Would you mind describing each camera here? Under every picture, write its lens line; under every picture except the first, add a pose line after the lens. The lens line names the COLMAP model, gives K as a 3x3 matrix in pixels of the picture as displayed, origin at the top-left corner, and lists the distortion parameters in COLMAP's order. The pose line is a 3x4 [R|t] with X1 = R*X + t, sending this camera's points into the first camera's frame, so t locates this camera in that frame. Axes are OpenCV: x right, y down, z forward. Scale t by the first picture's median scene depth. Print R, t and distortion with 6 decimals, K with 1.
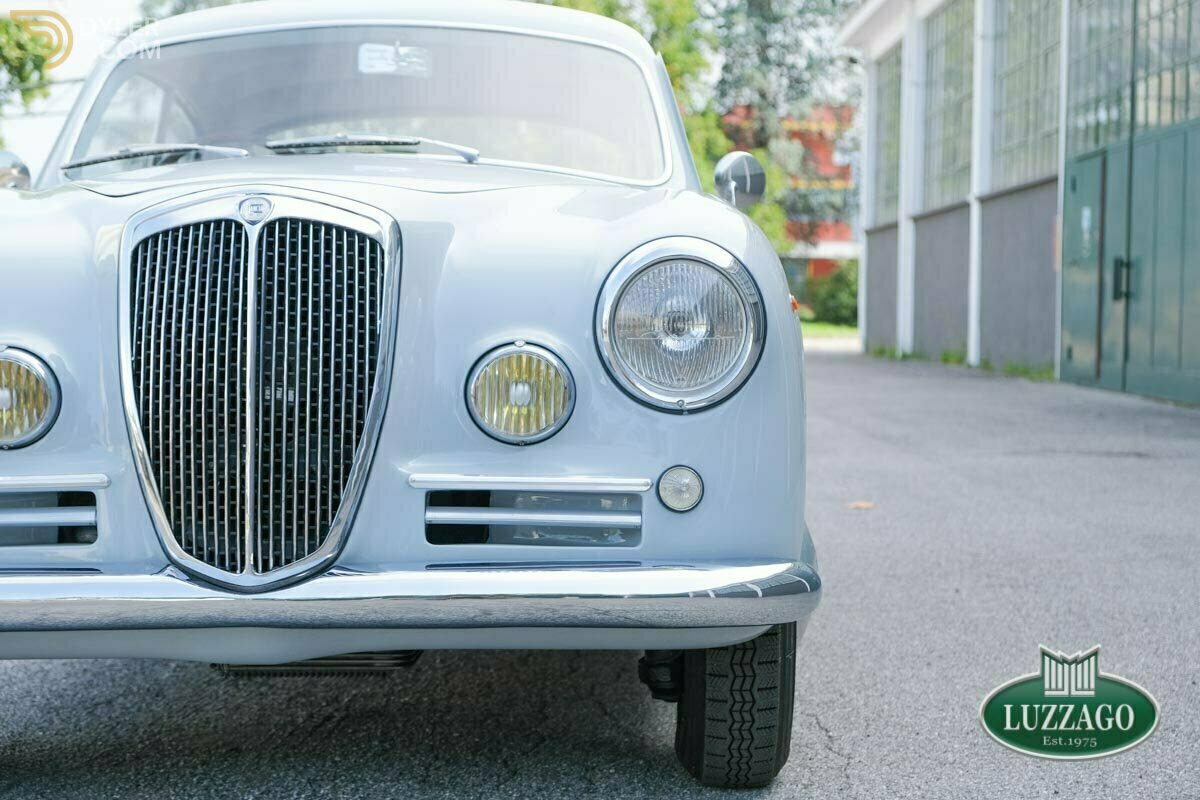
lens RADIAL K [[2282.5, 0, 604.7], [0, 2282.5, 405.4], [0, 0, 1]] dist [-0.143602, 0.000000]
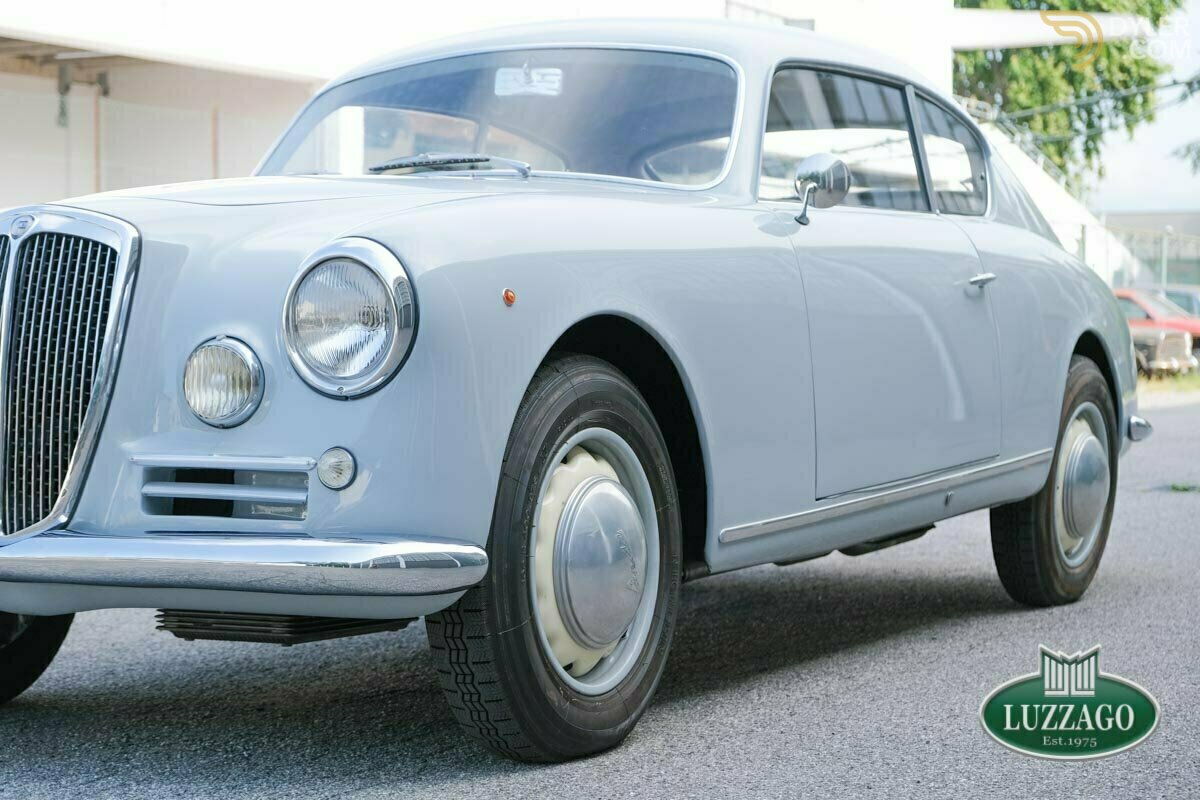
lens RADIAL K [[2358.7, 0, 603.0], [0, 2358.7, 402.3], [0, 0, 1]] dist [0.013684, 0.000000]
pose [[0.880201, -0.004725, -0.474578, 0.633347], [-0.003375, 0.999863, -0.016214, 0.021700], [0.474589, 0.015873, 0.880064, 0.066117]]
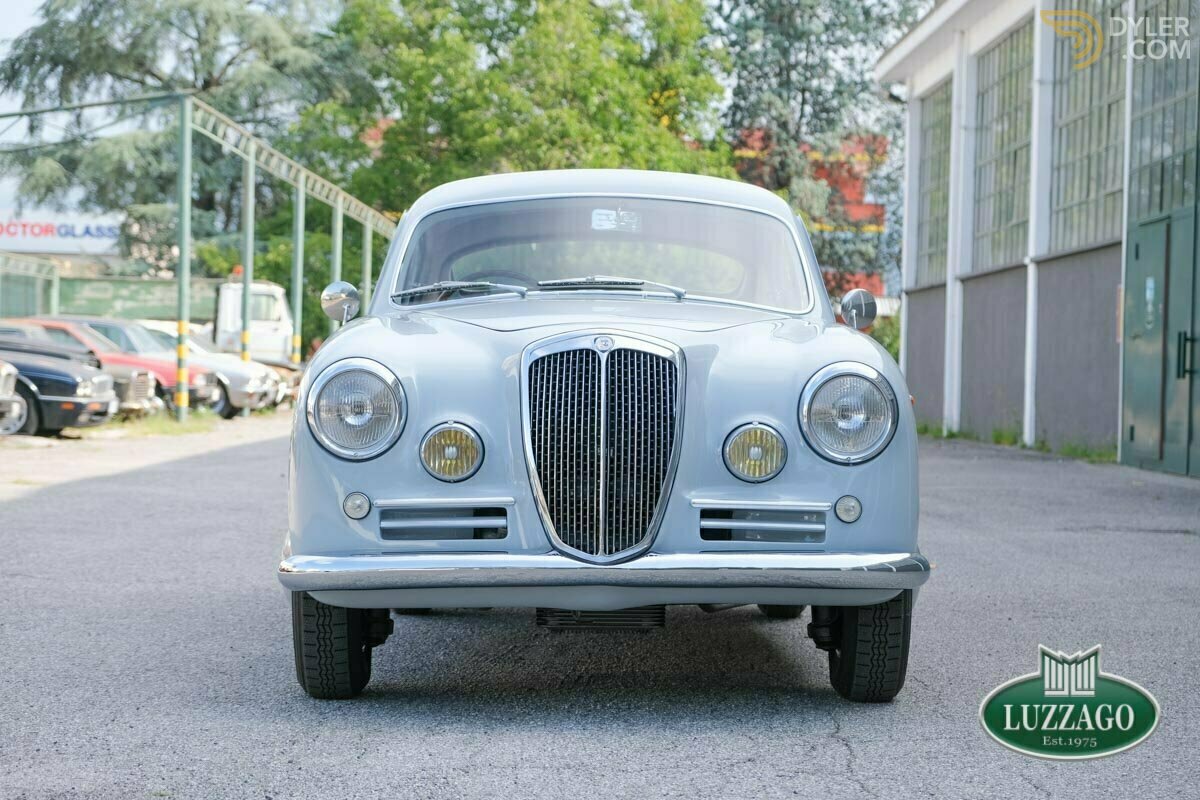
lens RADIAL K [[2853.1, 0, 597.4], [0, 2853.1, 399.0], [0, 0, 1]] dist [-0.144958, 0.000000]
pose [[0.999910, 0.009644, 0.009321, -0.163888], [-0.009327, 0.999395, -0.033493, 0.025532], [-0.009639, 0.033403, 0.999395, -1.057403]]
